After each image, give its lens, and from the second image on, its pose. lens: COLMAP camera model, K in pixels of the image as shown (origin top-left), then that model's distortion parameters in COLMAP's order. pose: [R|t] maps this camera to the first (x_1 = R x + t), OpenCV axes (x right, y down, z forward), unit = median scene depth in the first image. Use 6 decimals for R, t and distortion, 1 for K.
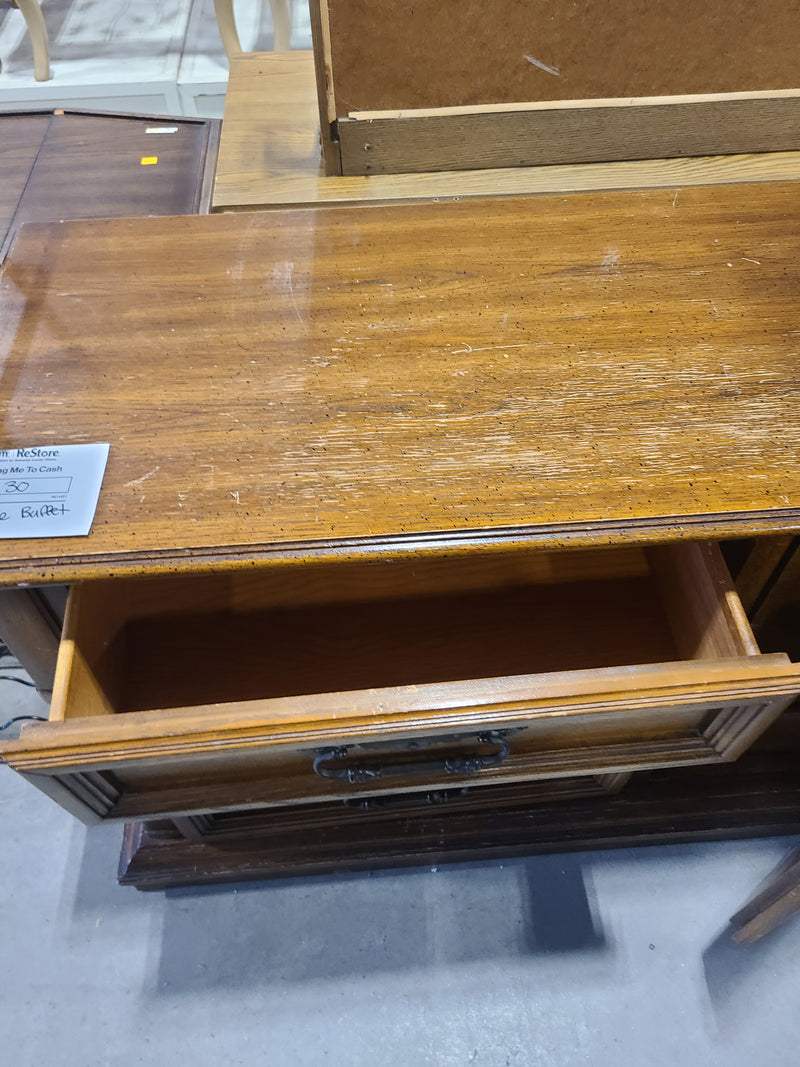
lens RADIAL K [[820.3, 0, 404.0], [0, 820.3, 527.4], [0, 0, 1]] dist [0.028201, -0.013897]
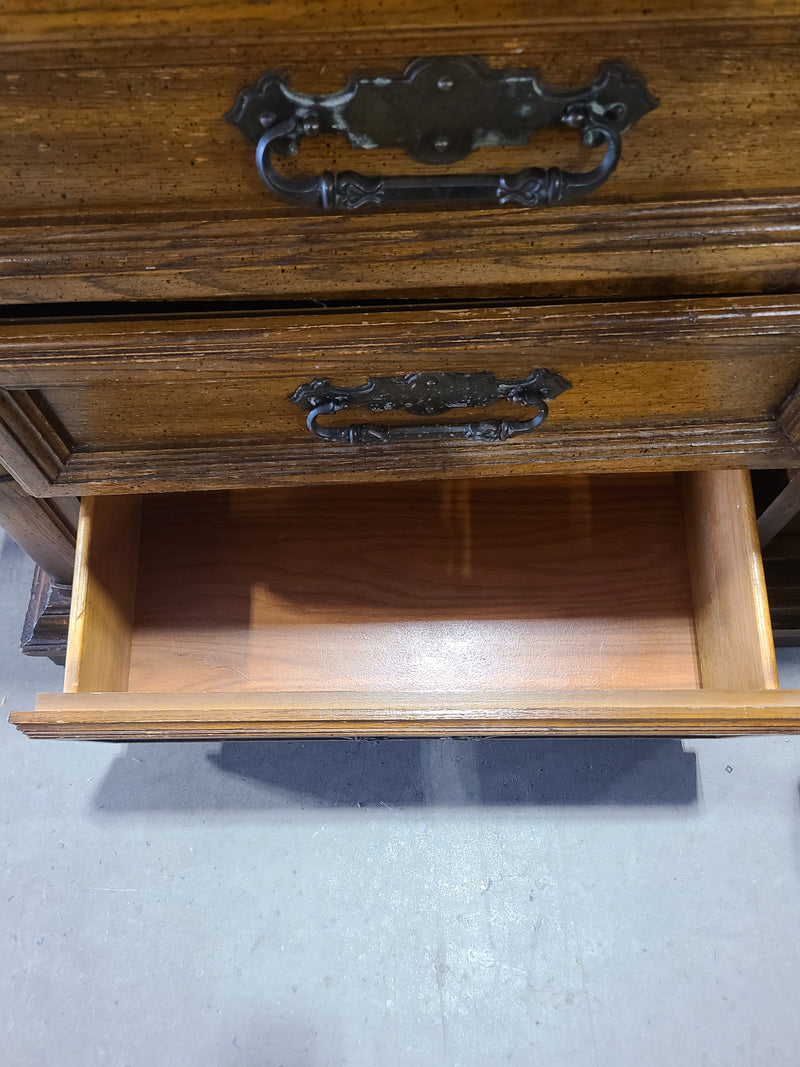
lens RADIAL K [[805.8, 0, 400.0], [0, 805.8, 533.5], [0, 0, 1]] dist [0.042443, 0.001275]
pose [[0.998624, 0.051028, -0.012117, -0.005828], [-0.047623, 0.979023, 0.198104, 0.256355], [0.021971, -0.197254, 0.980106, 0.480934]]
